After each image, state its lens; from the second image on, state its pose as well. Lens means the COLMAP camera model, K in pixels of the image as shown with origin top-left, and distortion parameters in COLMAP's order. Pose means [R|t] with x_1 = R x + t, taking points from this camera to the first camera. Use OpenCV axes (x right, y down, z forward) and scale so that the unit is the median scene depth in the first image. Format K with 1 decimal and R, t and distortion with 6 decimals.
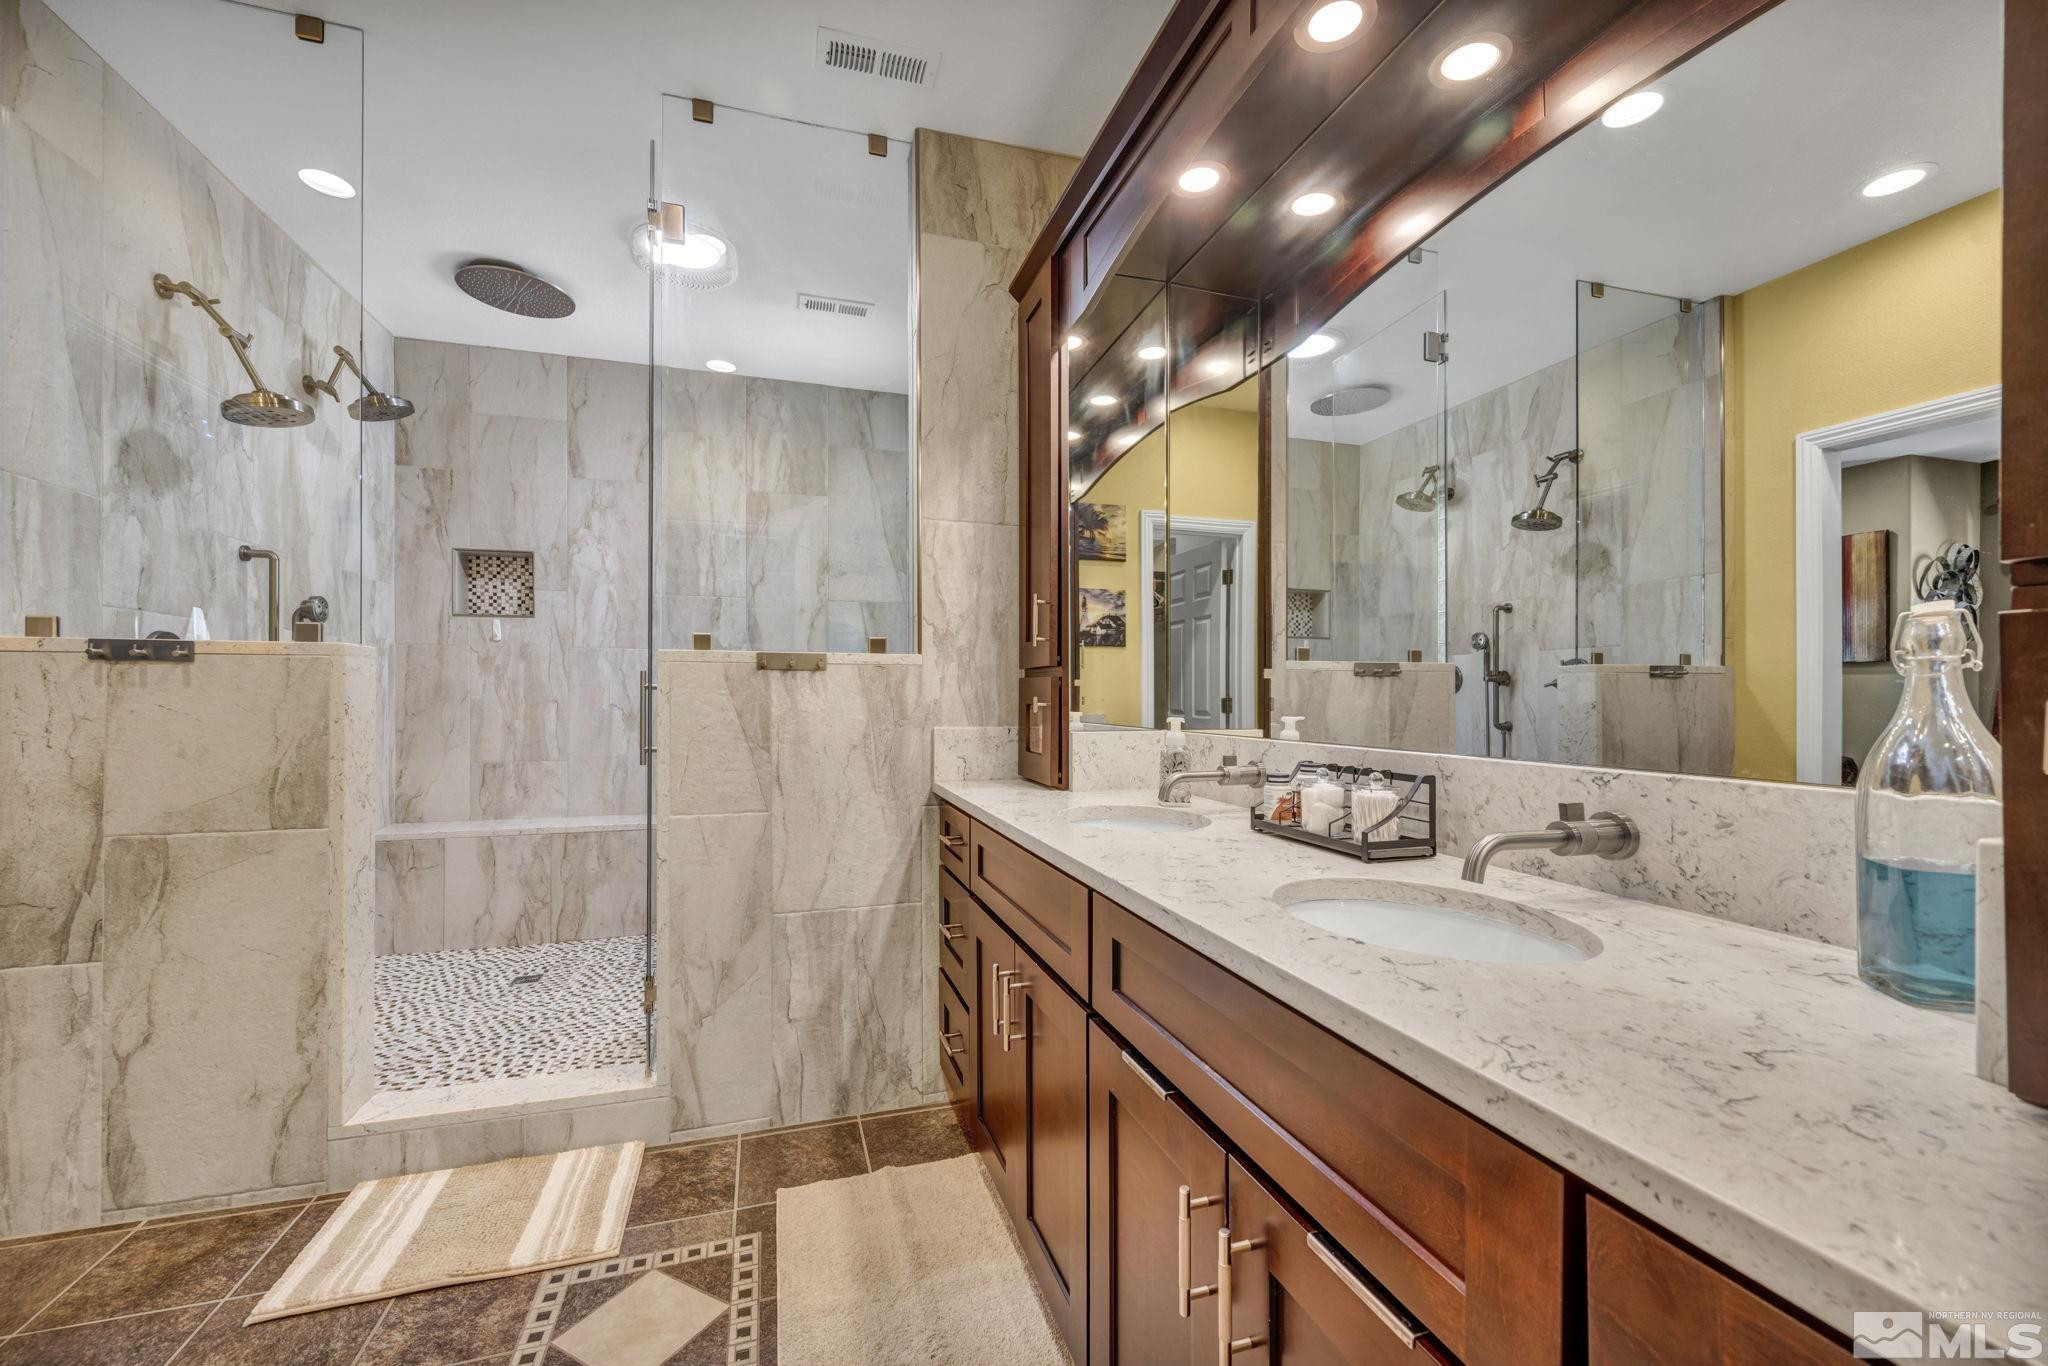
lens RADIAL K [[838.3, 0, 1033.8], [0, 838.3, 698.0], [0, 0, 1]] dist [-0.000539, -0.000192]
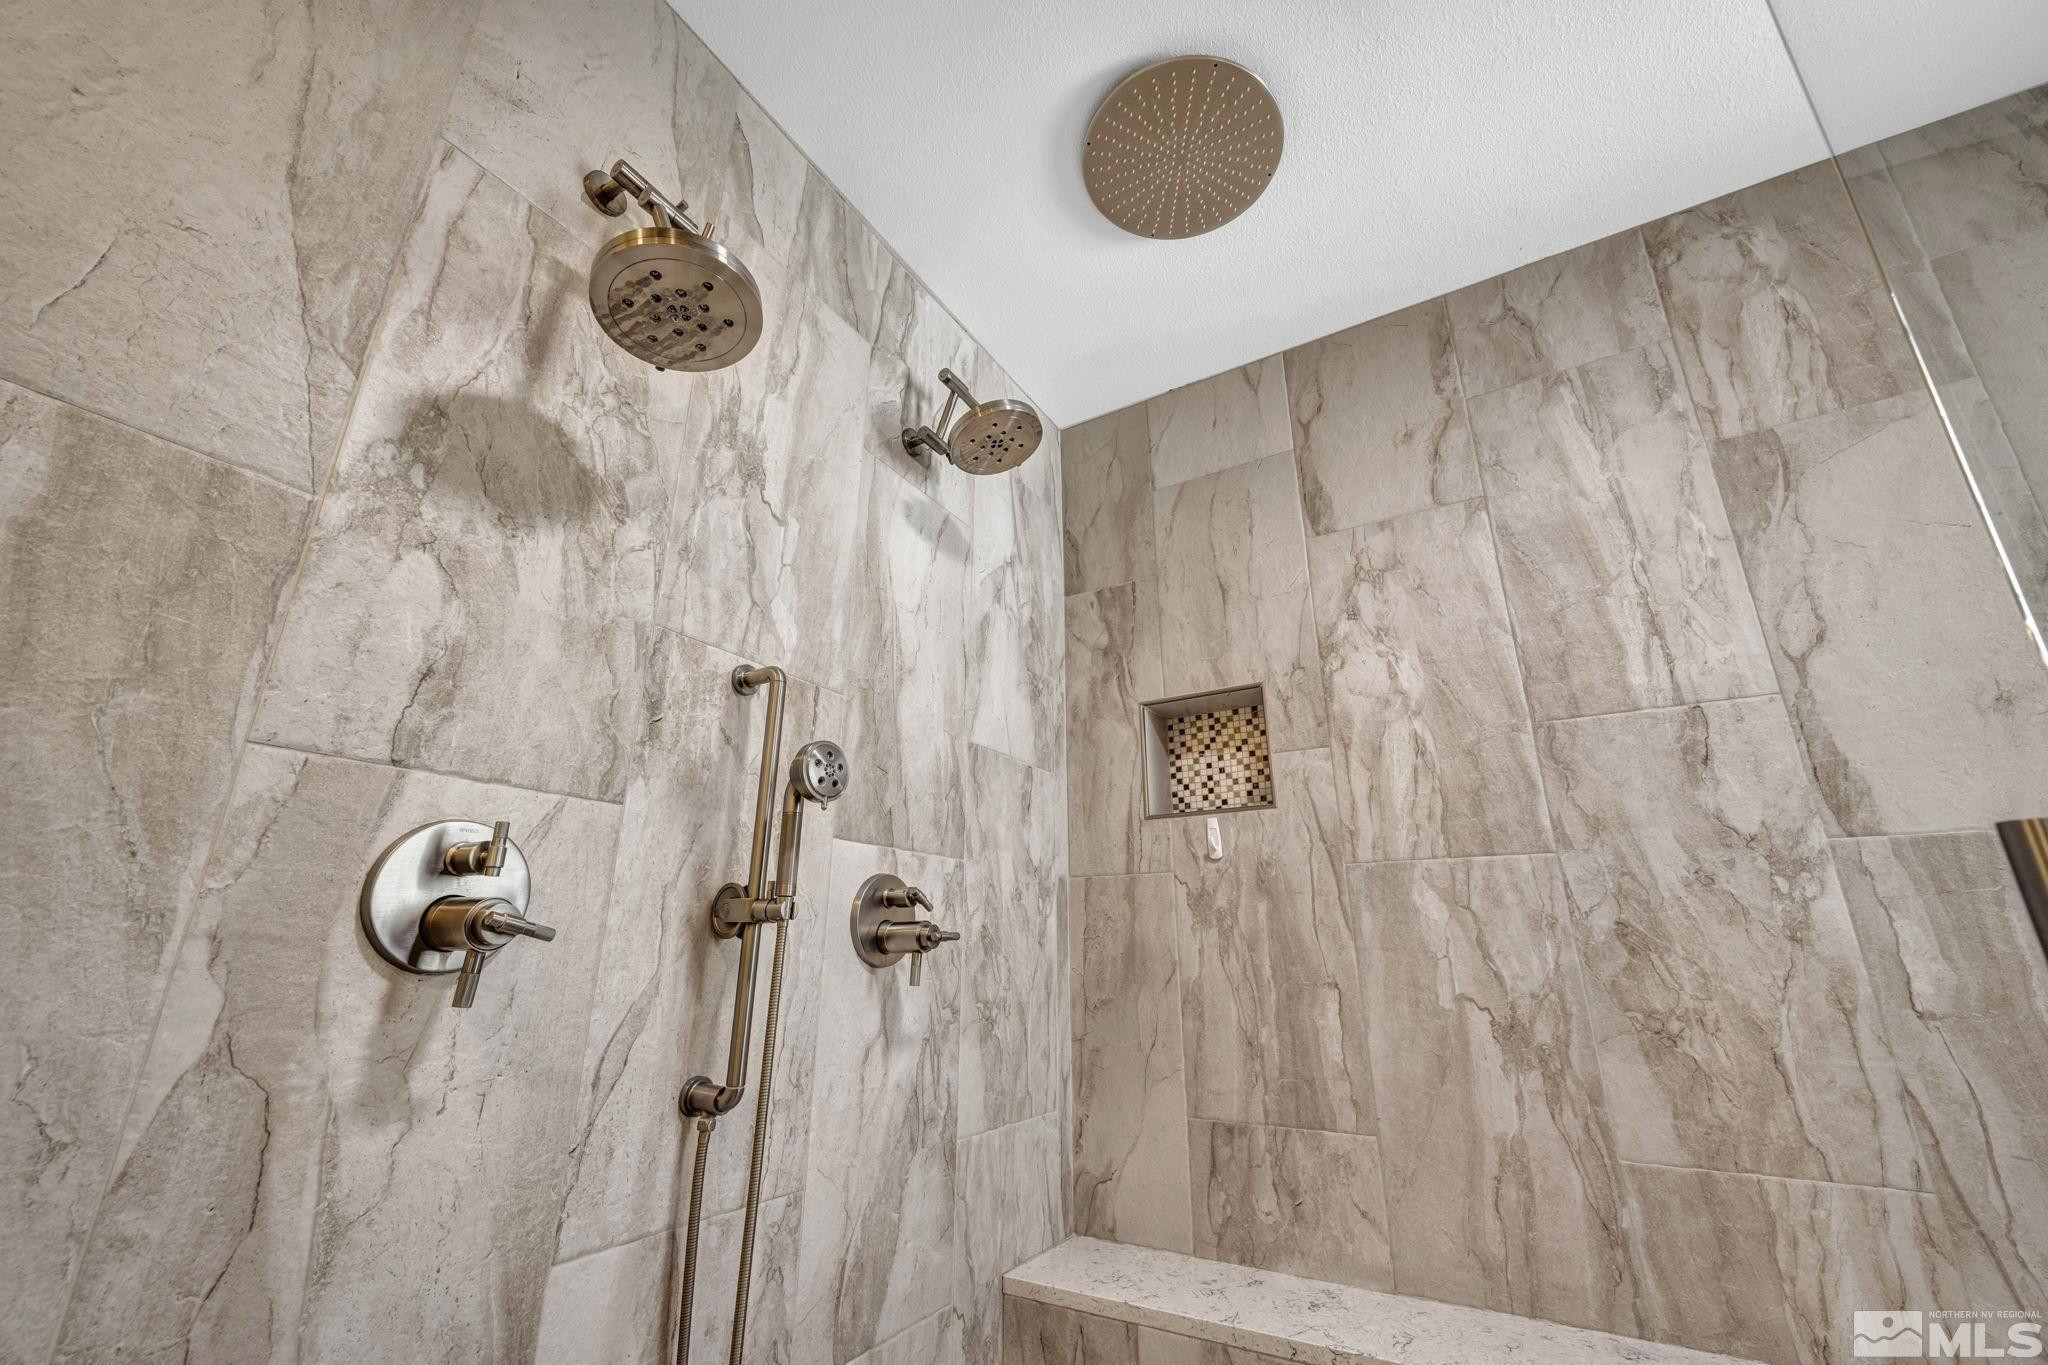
lens RADIAL K [[809.5, 0, 1029.8], [0, 809.5, 682.3], [0, 0, 1]] dist [-0.001982, 0.000485]
pose [[0.666209, -0.240086, -0.706063, -0.338616], [-0.002991, 0.945895, -0.324459, -0.009270], [0.745759, 0.218269, 0.629445, 0.576637]]
